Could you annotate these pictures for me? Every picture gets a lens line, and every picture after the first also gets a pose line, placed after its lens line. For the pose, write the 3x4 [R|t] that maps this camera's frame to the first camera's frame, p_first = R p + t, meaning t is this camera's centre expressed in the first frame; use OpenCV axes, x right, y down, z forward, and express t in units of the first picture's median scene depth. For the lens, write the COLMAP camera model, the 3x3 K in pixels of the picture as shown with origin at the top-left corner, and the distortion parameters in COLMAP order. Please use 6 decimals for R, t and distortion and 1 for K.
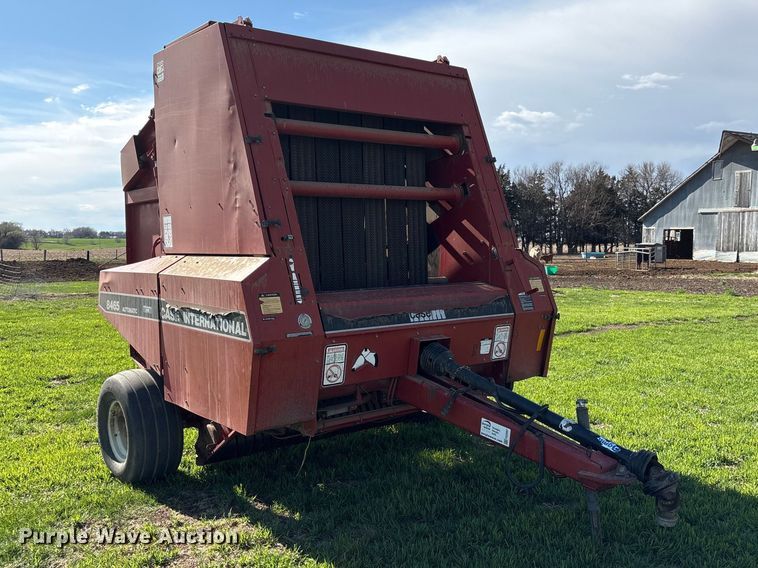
lens RADIAL K [[740.2, 0, 377.5], [0, 740.2, 301.8], [0, 0, 1]] dist [0.014700, 0.008346]
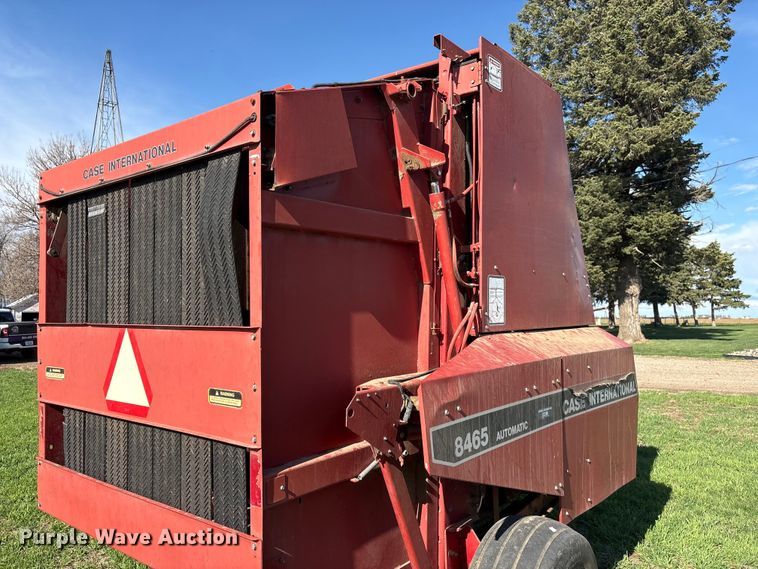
lens RADIAL K [[576.9, 0, 383.7], [0, 576.9, 286.9], [0, 0, 1]] dist [0.042015, -0.051077]
pose [[-0.211009, 0.048894, 0.976261, -0.880055], [0.085692, 0.995828, -0.031352, -0.110765], [-0.973721, 0.077043, -0.214318, 1.362538]]
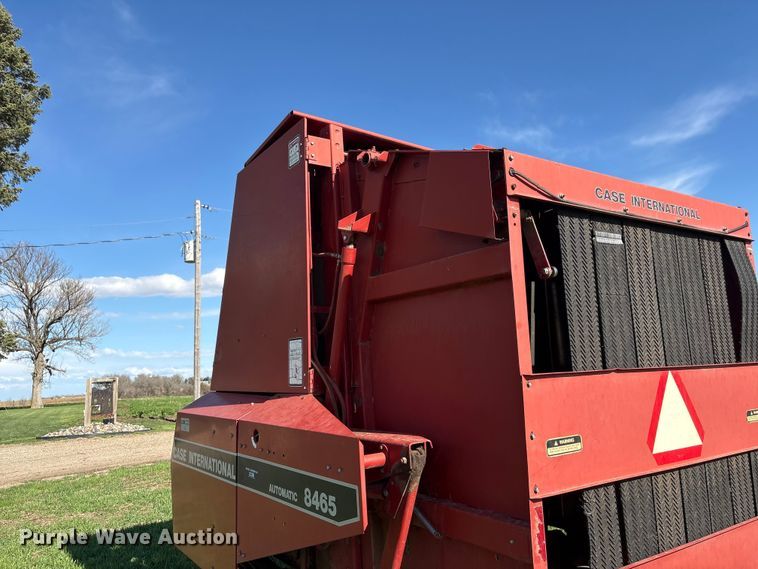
lens RADIAL K [[572.3, 0, 378.8], [0, 572.3, 286.2], [0, 0, 1]] dist [0.052254, -0.057233]
pose [[-0.994743, 0.064454, 0.079574, -0.101861], [0.058692, 0.995623, -0.072739, -0.162525], [-0.083914, -0.067686, -0.994172, 2.018704]]
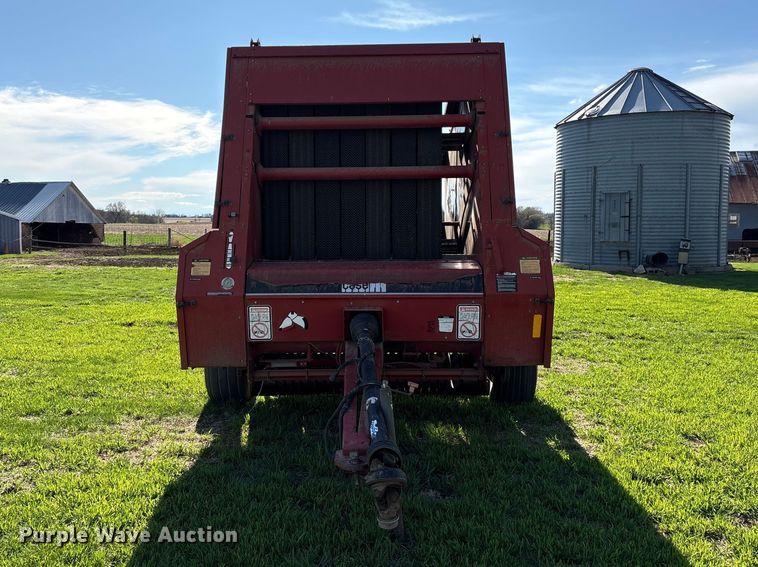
lens RADIAL K [[639.3, 0, 363.9], [0, 639.3, 270.8], [0, 0, 1]] dist [0.007992, -0.000472]
pose [[0.763301, 0.043080, -0.644605, 0.665513], [-0.053311, 0.998571, 0.003609, -0.008892], [0.643840, 0.031610, 0.764507, 0.304753]]
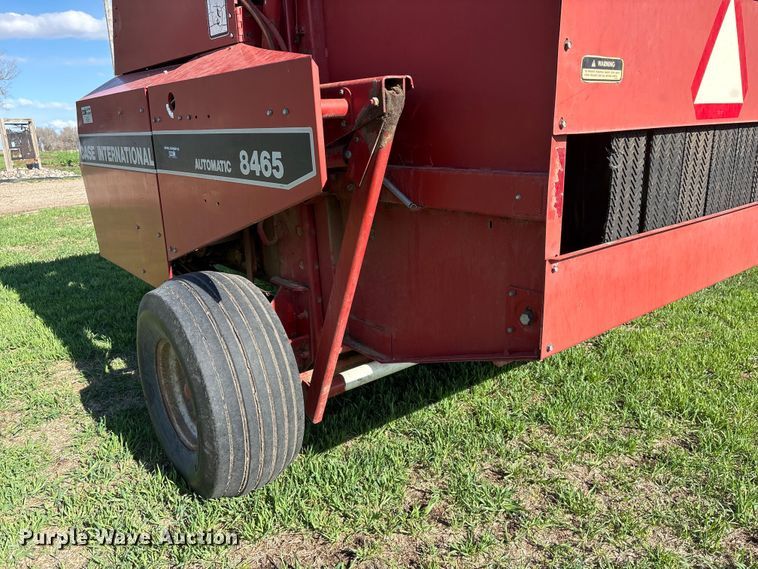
lens RADIAL K [[572.3, 0, 378.8], [0, 572.3, 286.2], [0, 0, 1]] dist [0.052254, -0.057233]
pose [[-0.999001, 0.043787, 0.008960, -0.077267], [0.044225, 0.939474, 0.339755, -0.070075], [0.006459, 0.339812, -0.940471, 1.899349]]
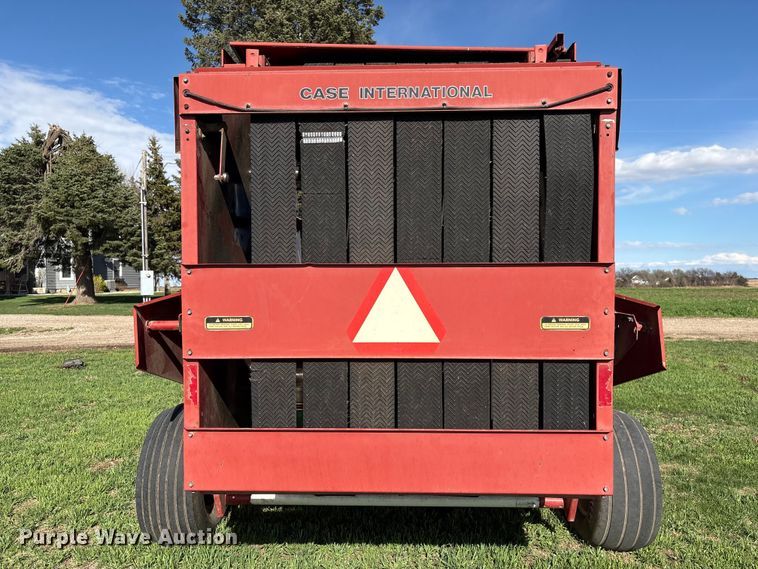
lens RADIAL K [[572.3, 0, 378.8], [0, 572.3, 286.2], [0, 0, 1]] dist [0.052254, -0.057233]
pose [[-0.757436, -0.001521, 0.652908, -0.634371], [0.060376, 0.995549, 0.072361, -0.130750], [-0.650112, 0.094229, -0.753973, 1.875368]]
